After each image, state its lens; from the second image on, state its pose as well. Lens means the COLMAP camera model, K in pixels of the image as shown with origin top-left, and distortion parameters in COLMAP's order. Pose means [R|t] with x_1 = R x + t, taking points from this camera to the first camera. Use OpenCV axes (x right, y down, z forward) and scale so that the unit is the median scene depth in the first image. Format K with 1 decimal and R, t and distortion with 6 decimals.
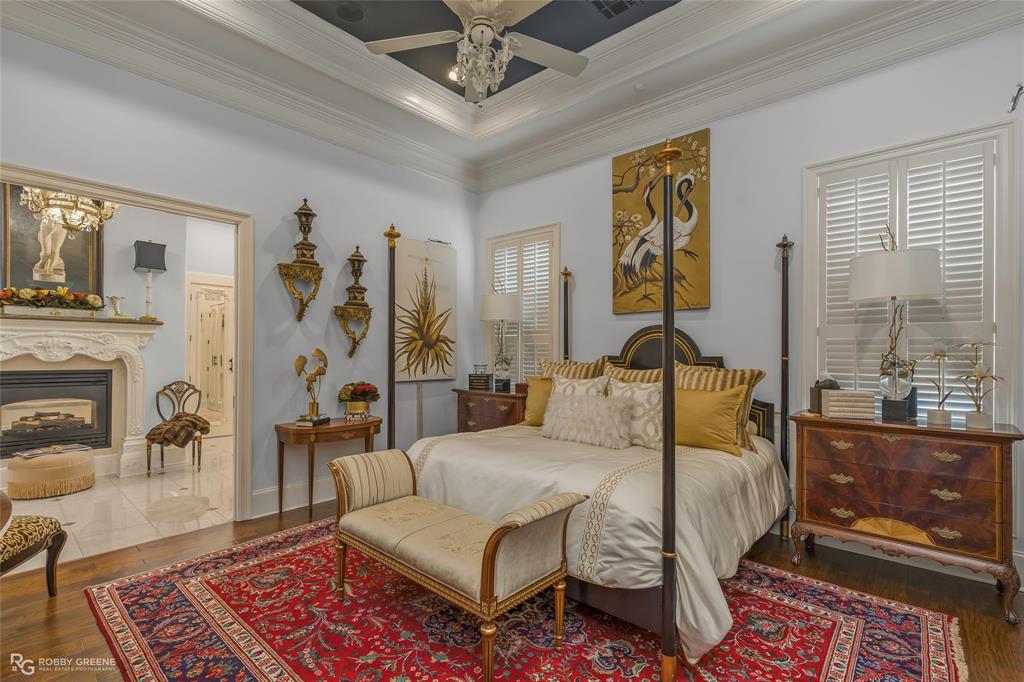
lens RADIAL K [[465.2, 0, 510.3], [0, 465.2, 352.0], [0, 0, 1]] dist [-0.002330, -0.000061]
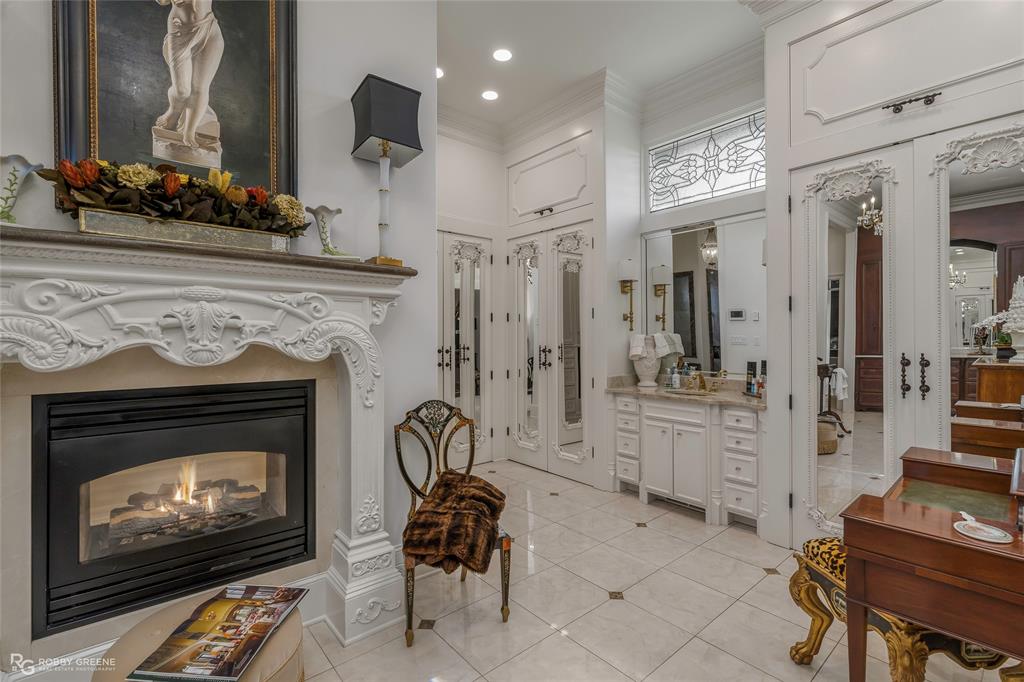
lens RADIAL K [[465.2, 0, 514.2], [0, 465.2, 335.4], [0, 0, 1]] dist [-0.002330, -0.000061]
pose [[0.990160, -0.012025, -0.139423, -0.655946], [0.011832, 0.999928, -0.002214, -0.000281], [0.139439, 0.000543, 0.990230, 0.637773]]
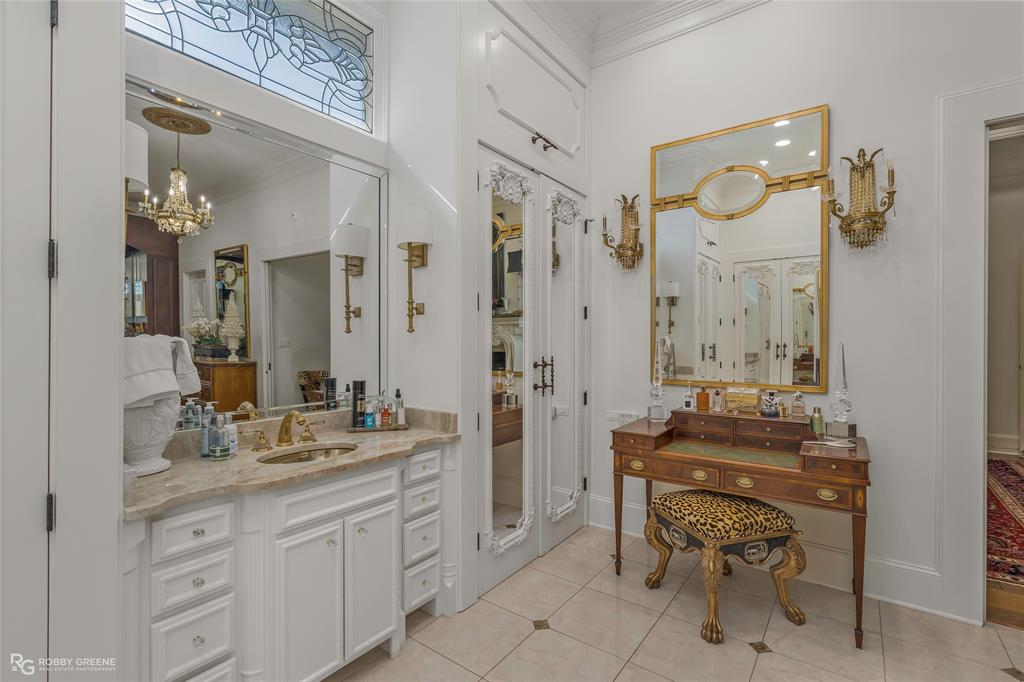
lens RADIAL K [[465.2, 0, 513.6], [0, 465.2, 342.1], [0, 0, 1]] dist [-0.002330, -0.000061]
pose [[-0.089923, -0.012529, 0.995870, -0.759044], [0.000628, 0.999920, 0.012637, -0.001498], [-0.995949, 0.001761, -0.089908, 0.933912]]
